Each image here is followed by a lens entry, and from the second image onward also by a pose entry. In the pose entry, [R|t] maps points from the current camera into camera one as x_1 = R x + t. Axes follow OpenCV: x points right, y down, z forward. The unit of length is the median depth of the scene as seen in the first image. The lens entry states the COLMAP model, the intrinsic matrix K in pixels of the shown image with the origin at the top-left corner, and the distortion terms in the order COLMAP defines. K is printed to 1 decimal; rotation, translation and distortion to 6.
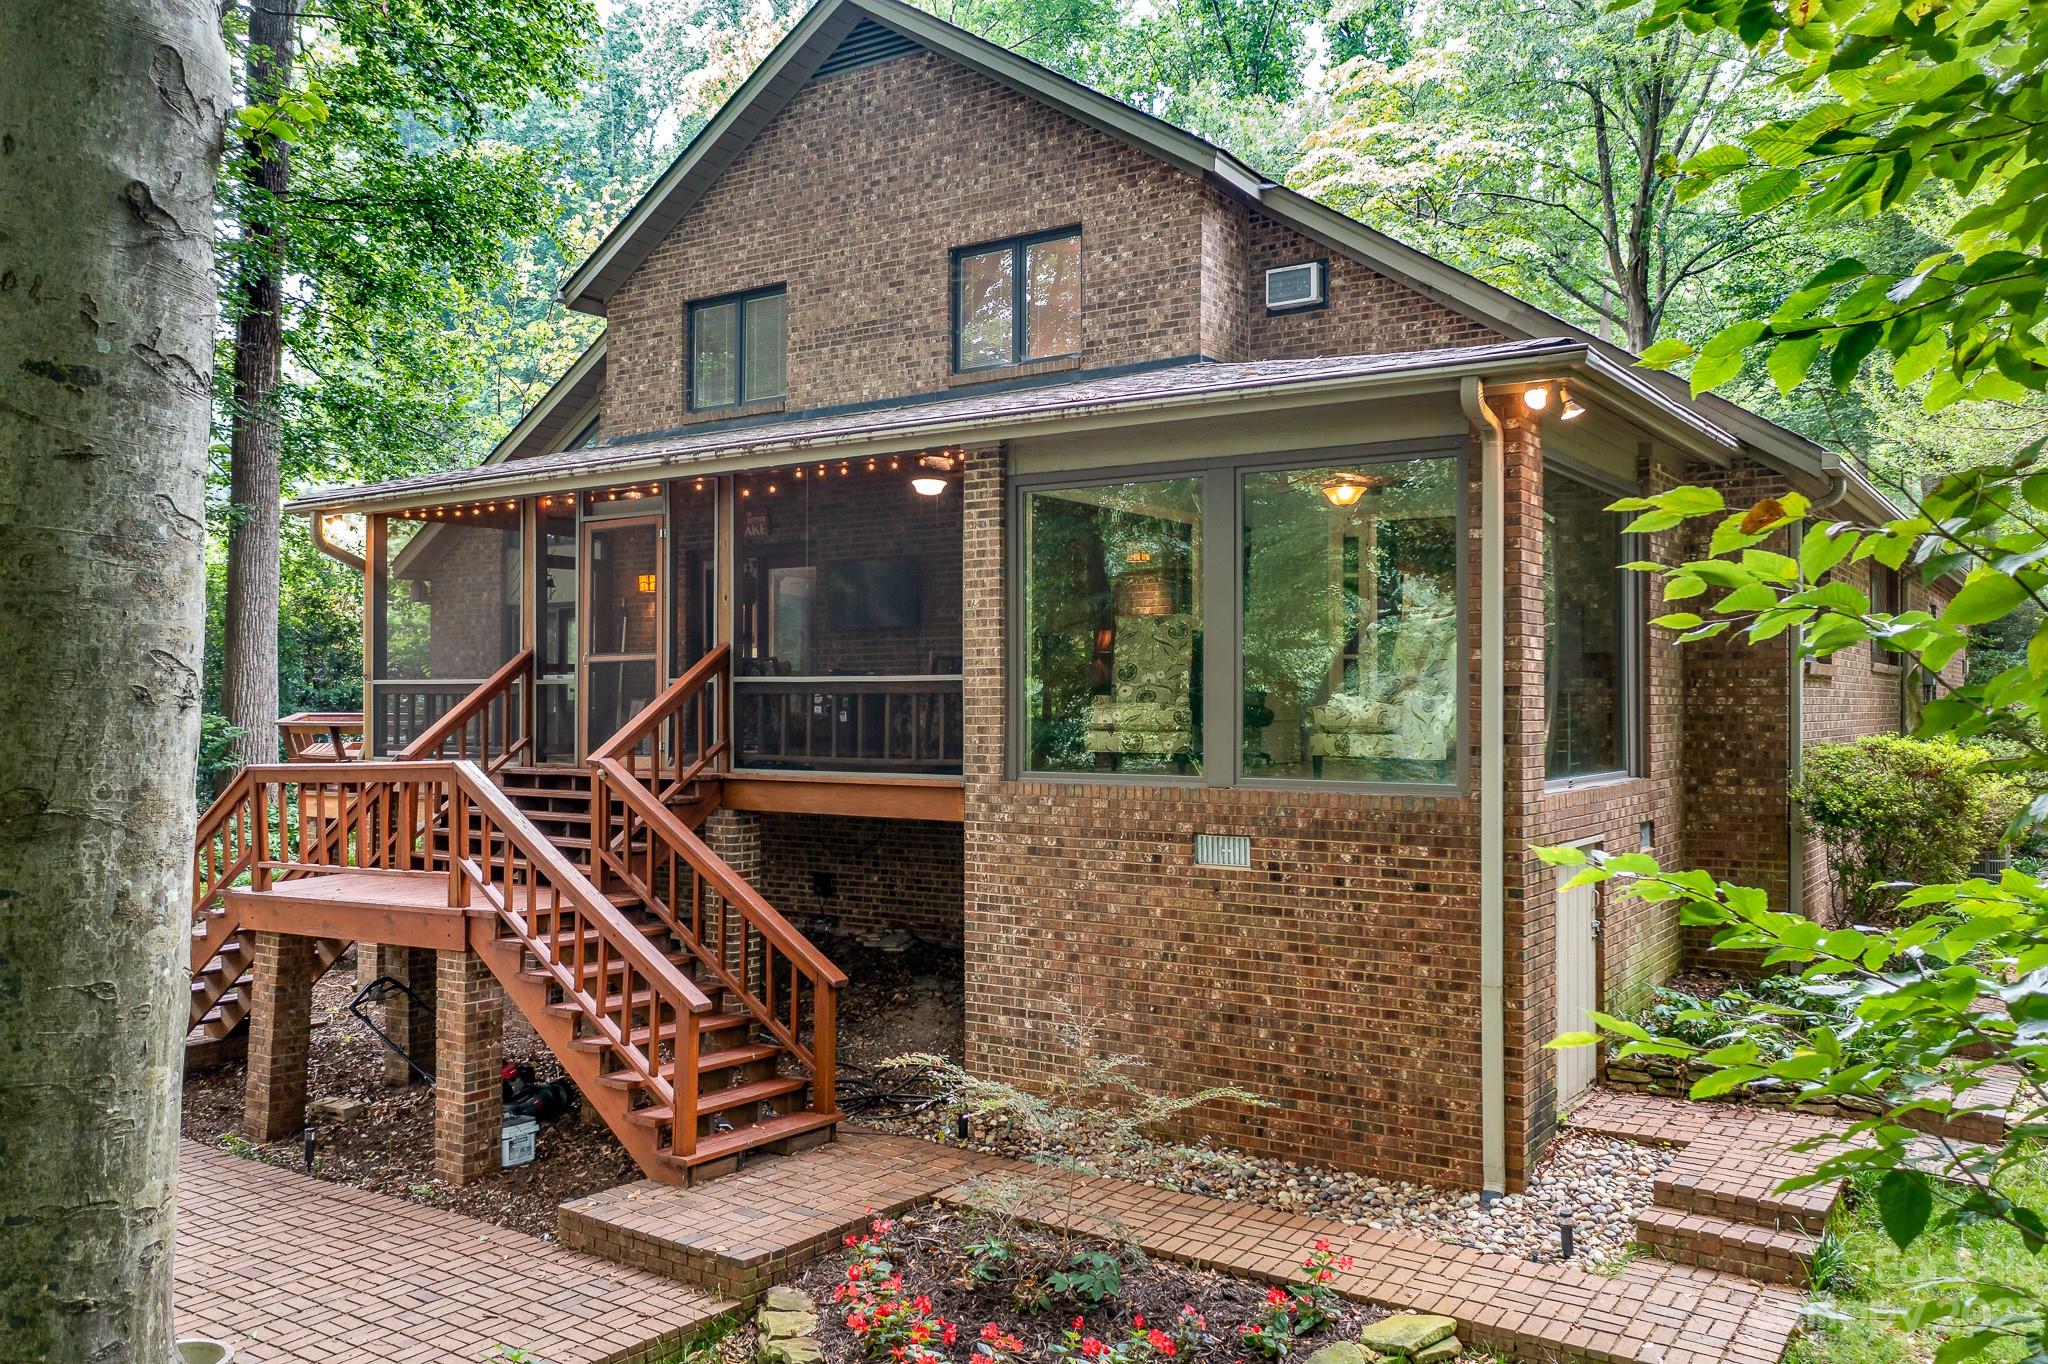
lens RADIAL K [[1625.8, 0, 1018.6], [0, 1625.8, 682.6], [0, 0, 1]] dist [-0.013291, 0.006088]
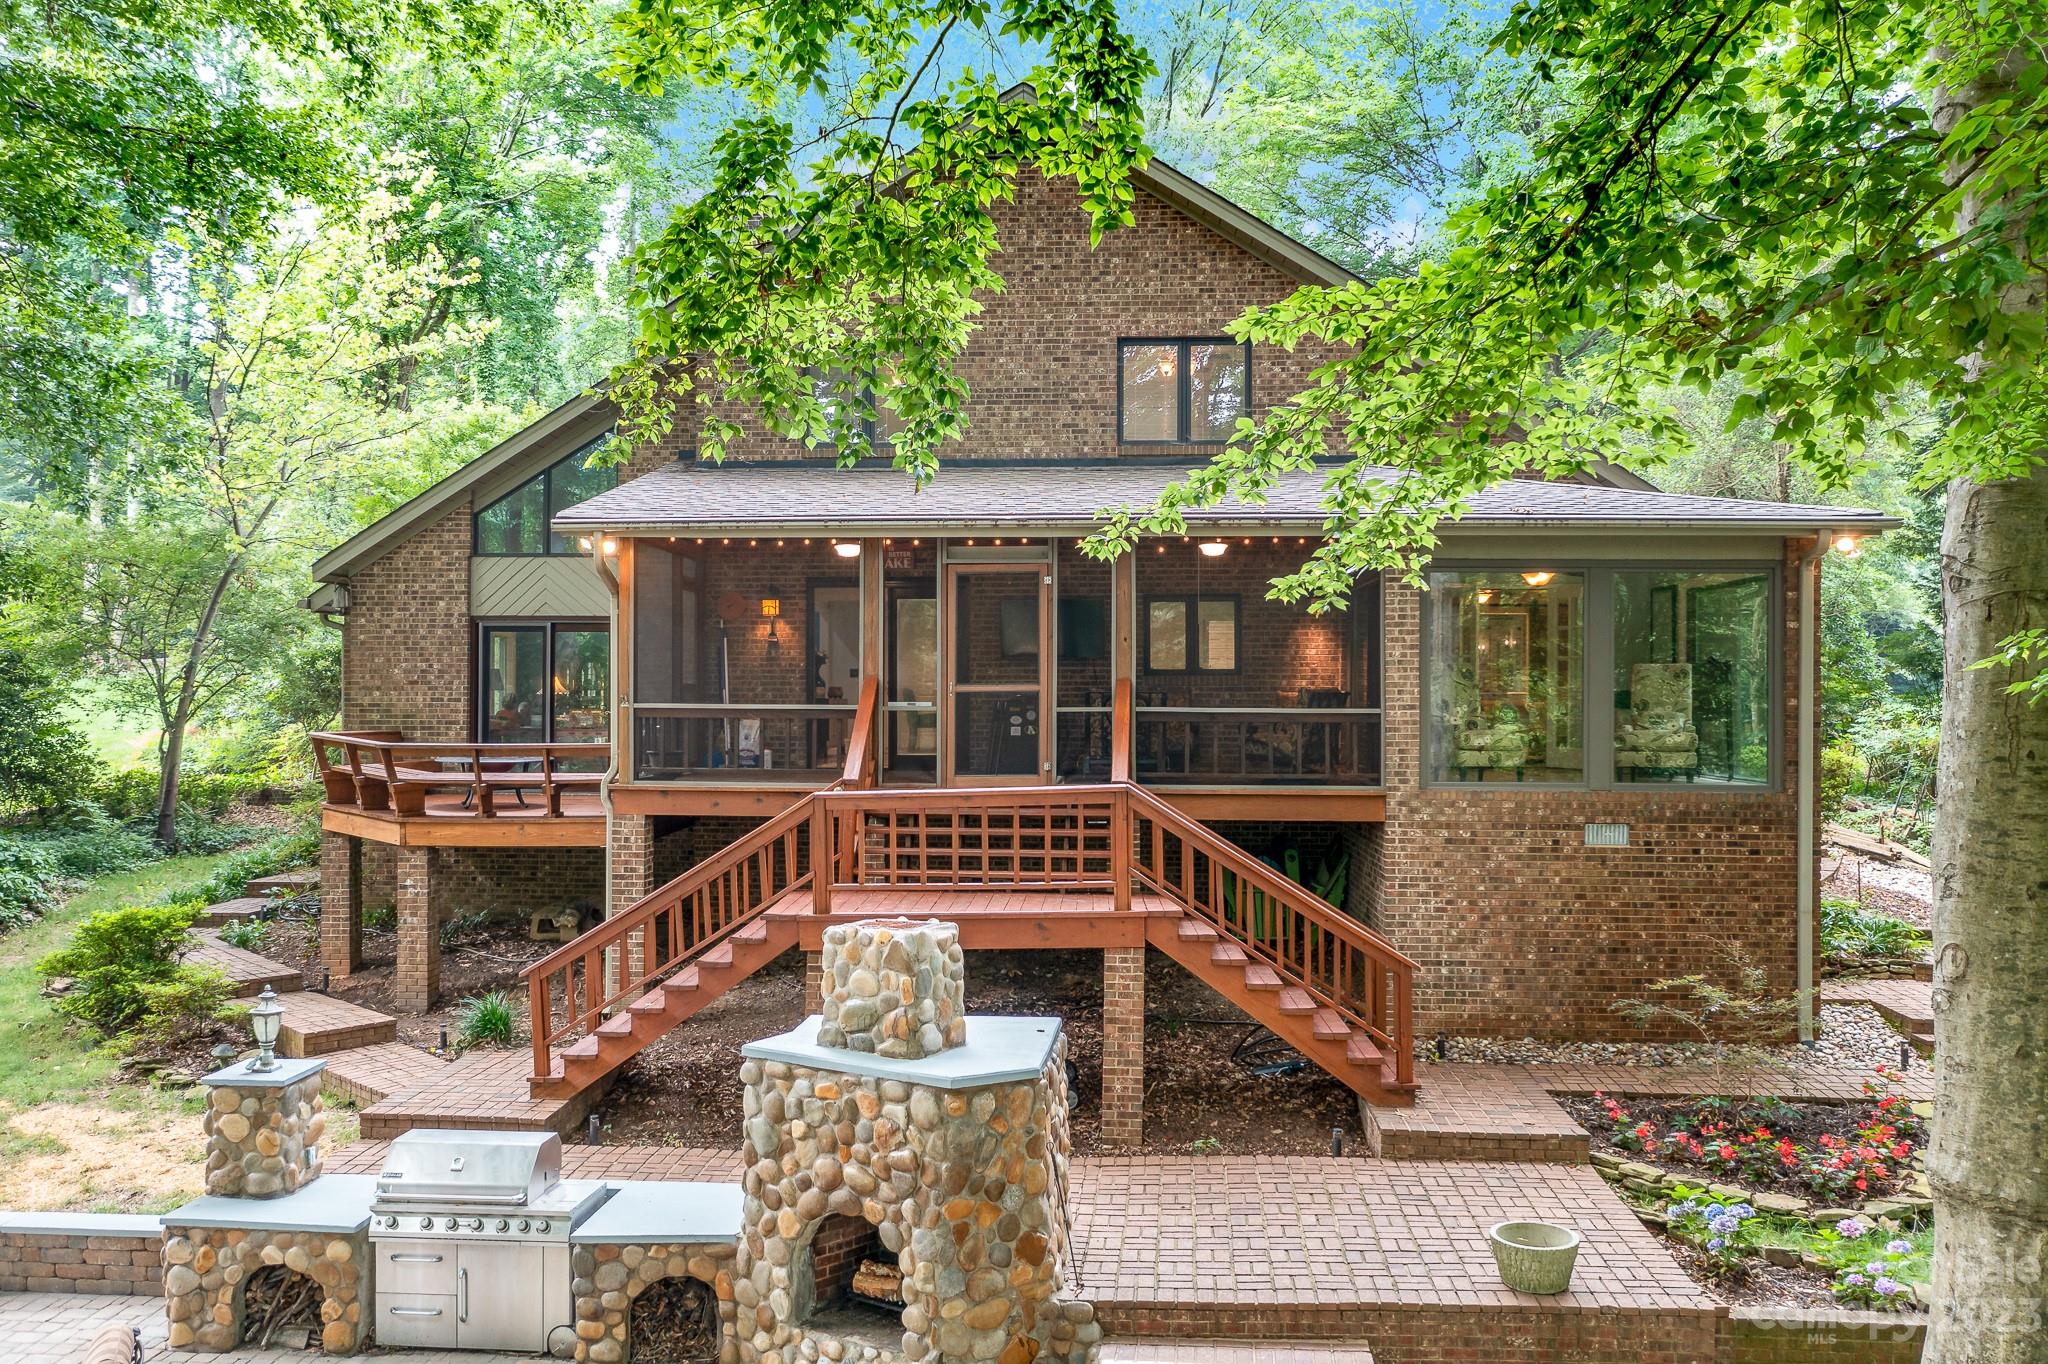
lens RADIAL K [[1625.8, 0, 1018.6], [0, 1625.8, 682.6], [0, 0, 1]] dist [-0.013291, 0.006088]
pose [[0.858091, 0.006707, 0.513454, -0.961083], [-0.010297, 0.999938, 0.004146, -0.028487], [-0.513394, -0.008845, 0.858107, 0.033297]]
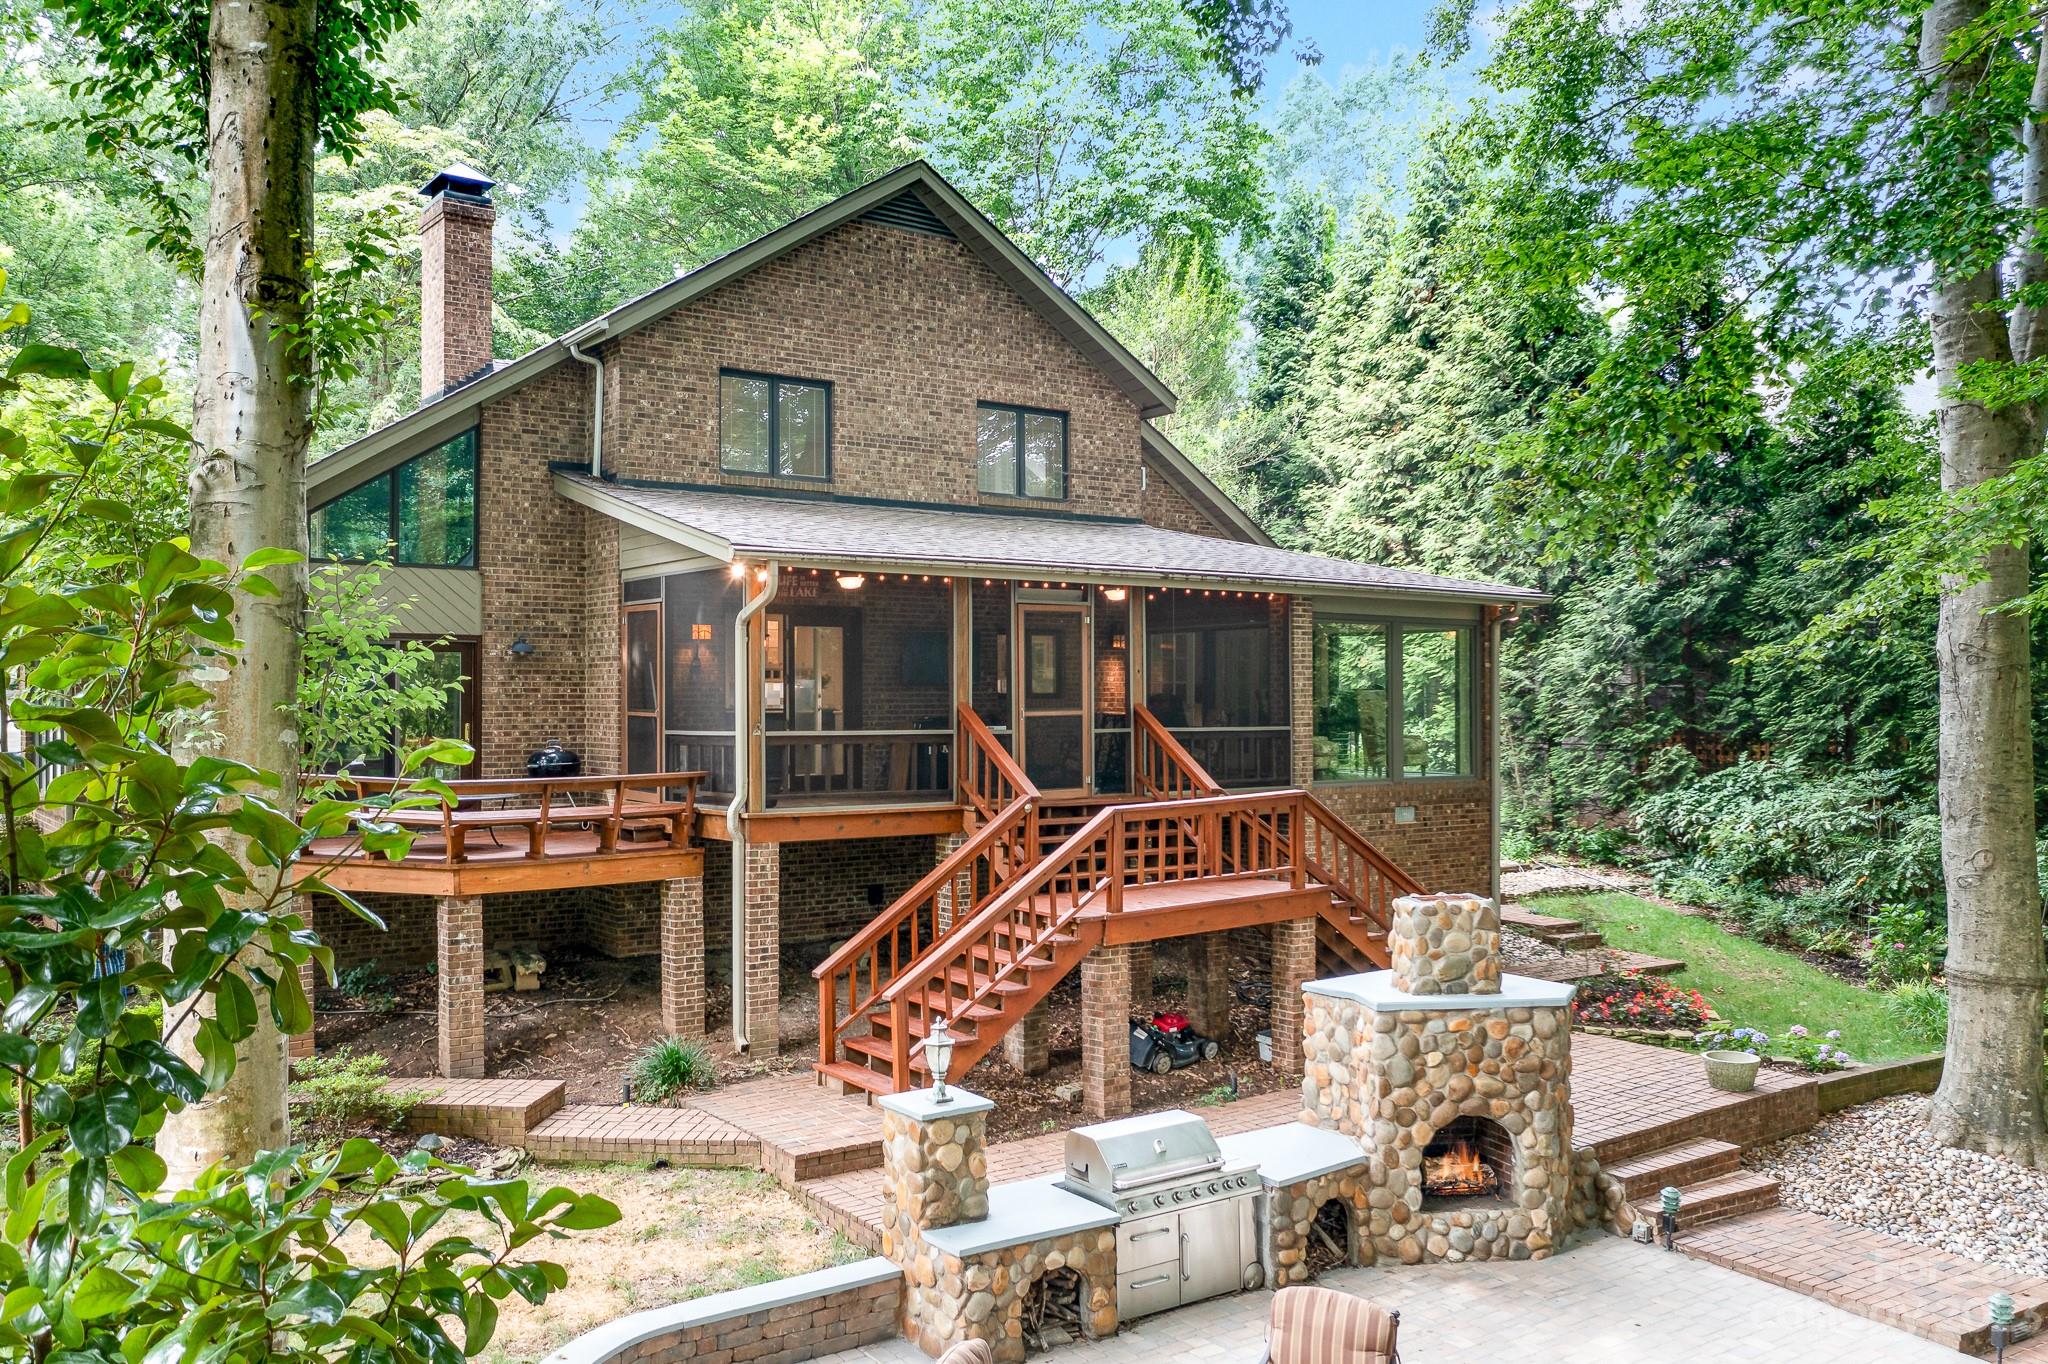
lens RADIAL K [[1641.7, 0, 1010.8], [0, 1641.7, 686.0], [0, 0, 1]] dist [-0.014112, 0.009248]
pose [[0.336399, 0.008266, 0.941683, -1.762014], [-0.011165, 0.999926, -0.004789, -0.036043], [-0.941653, -0.008903, 0.336467, 0.706614]]
